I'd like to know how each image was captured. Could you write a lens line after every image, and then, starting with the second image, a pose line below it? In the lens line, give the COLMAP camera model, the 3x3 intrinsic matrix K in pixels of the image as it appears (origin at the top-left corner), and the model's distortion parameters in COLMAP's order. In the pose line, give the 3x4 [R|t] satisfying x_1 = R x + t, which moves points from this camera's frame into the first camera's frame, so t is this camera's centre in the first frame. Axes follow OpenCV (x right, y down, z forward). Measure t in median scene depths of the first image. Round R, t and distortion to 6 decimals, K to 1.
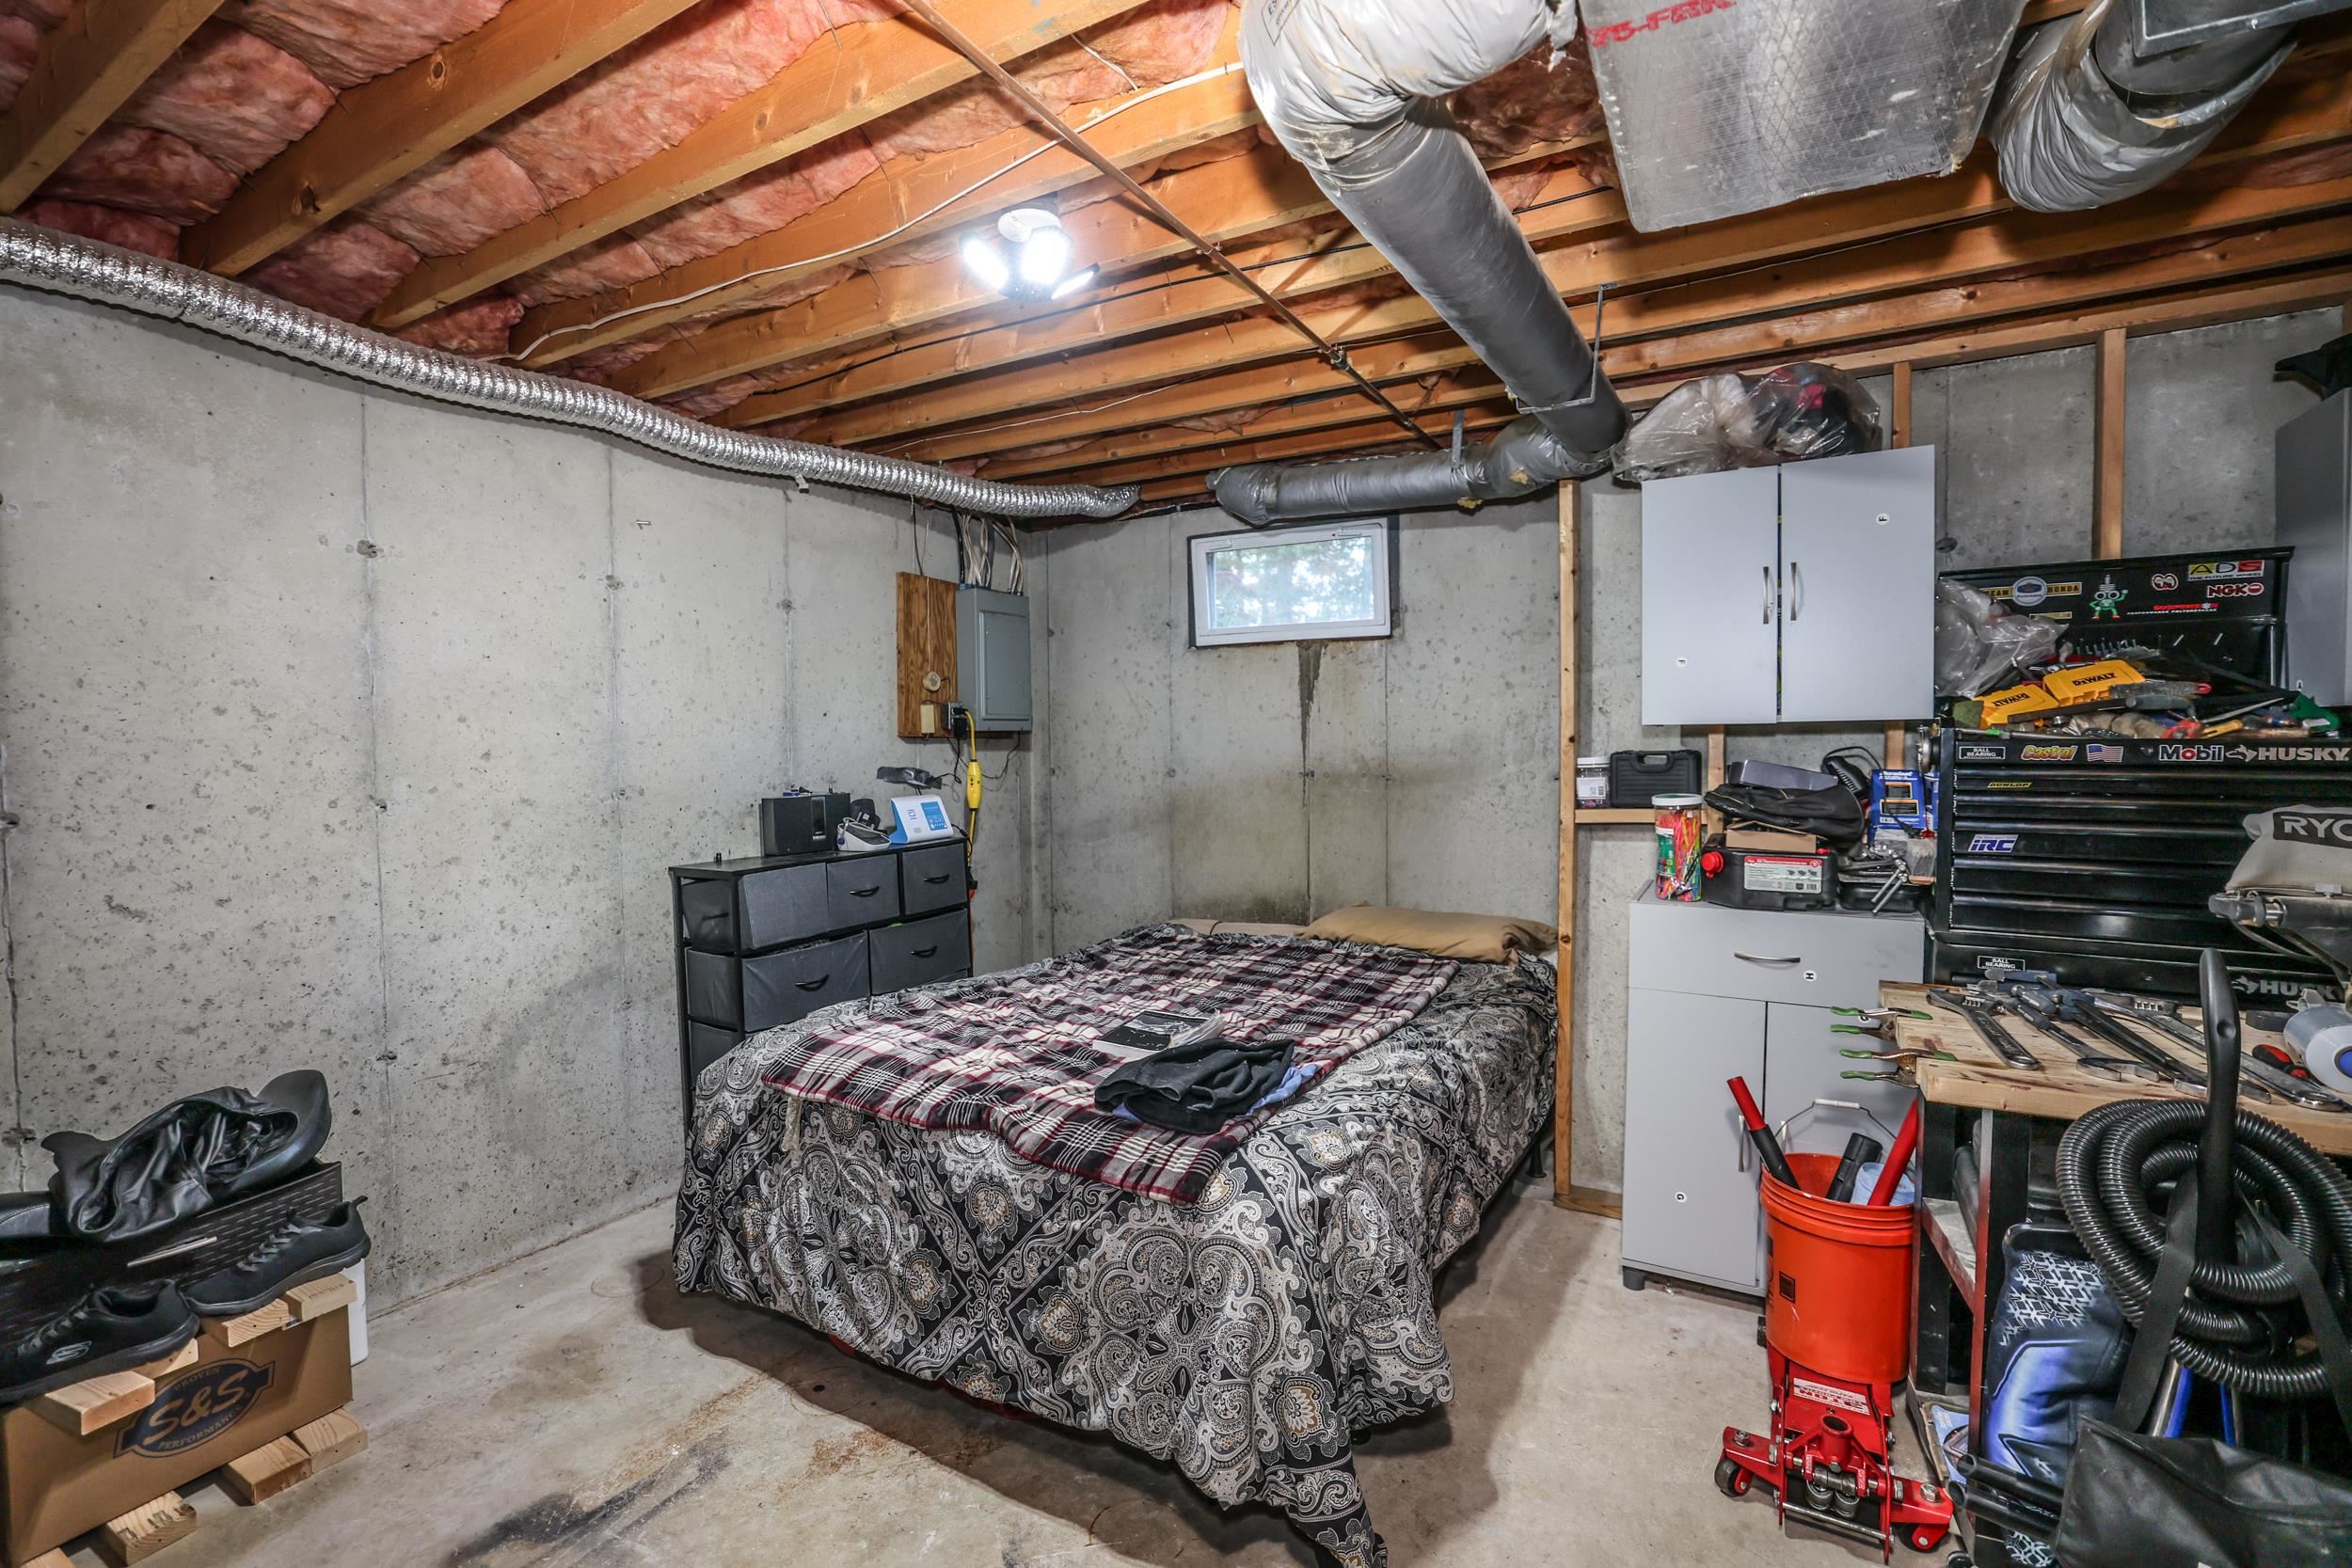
lens RADIAL K [[1031.6, 0, 1188.1], [0, 1031.6, 781.2], [0, 0, 1]] dist [-0.044986, 0.018994]
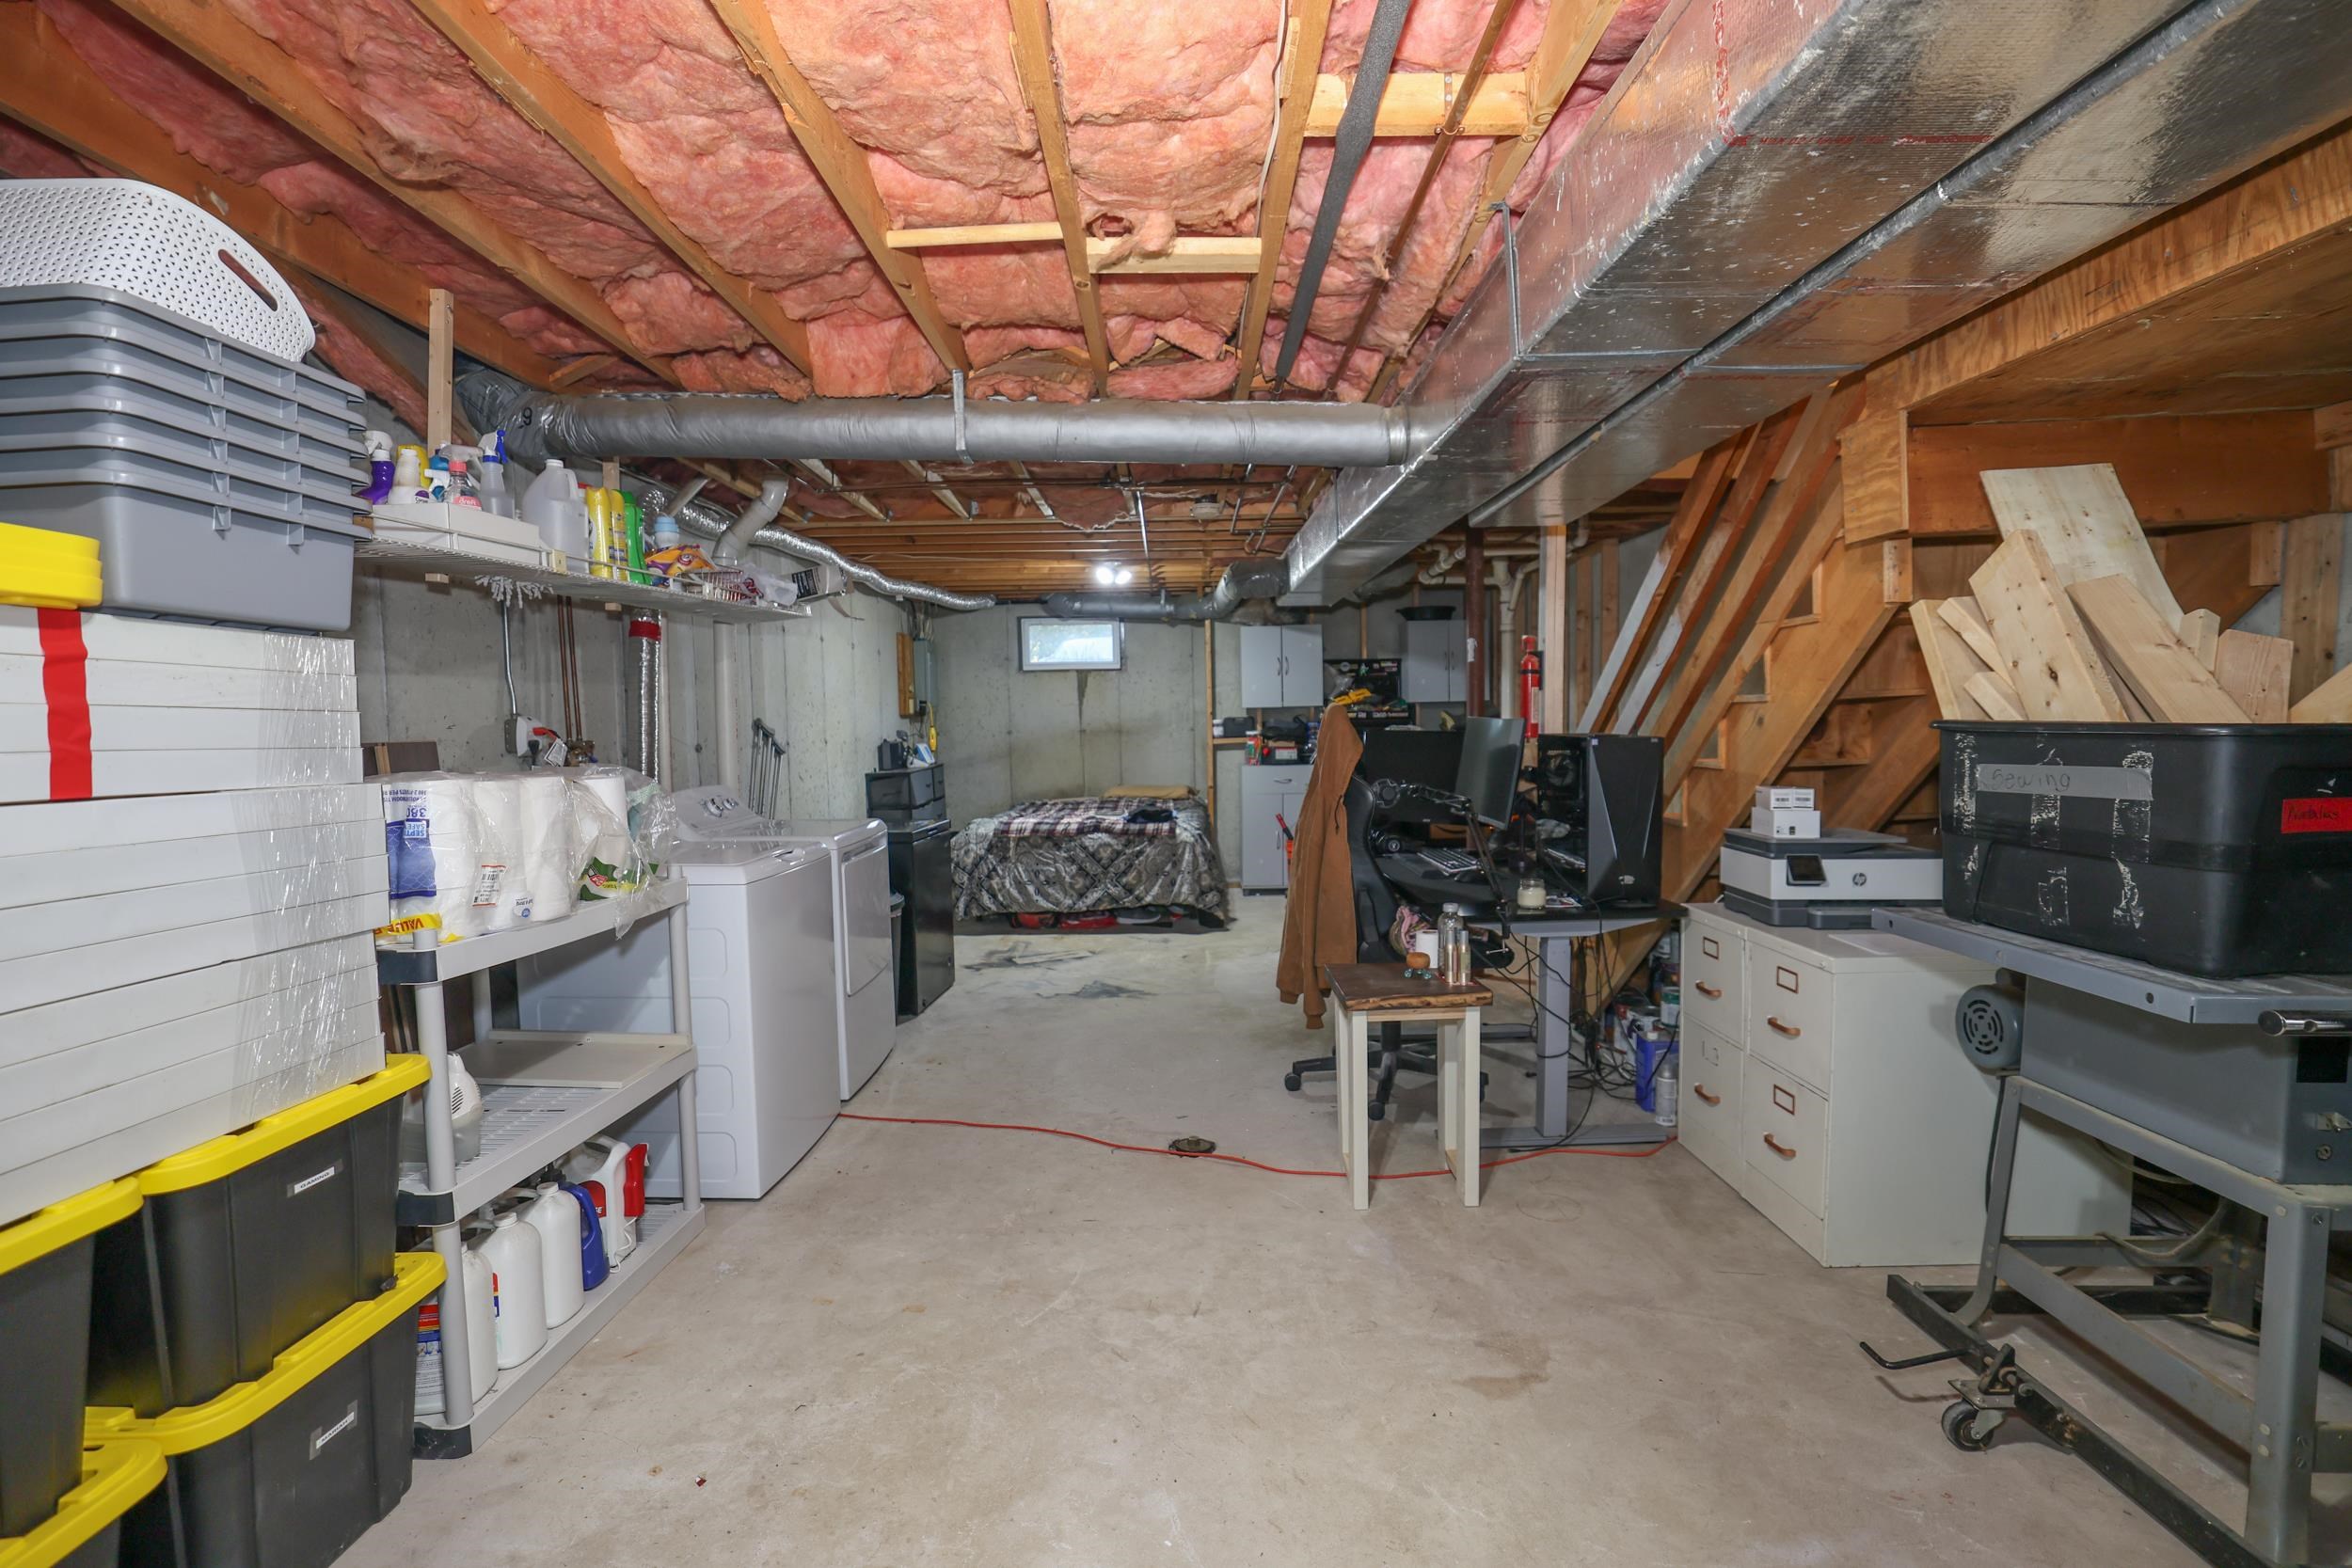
lens RADIAL K [[1019.2, 0, 1183.8], [0, 1019.2, 776.7], [0, 0, 1]] dist [-0.043290, 0.017940]
pose [[0.863520, -0.038515, 0.502841, -1.379346], [0.032444, 0.999257, 0.020822, 0.090412], [-0.503269, -0.001666, 0.864128, -1.698140]]
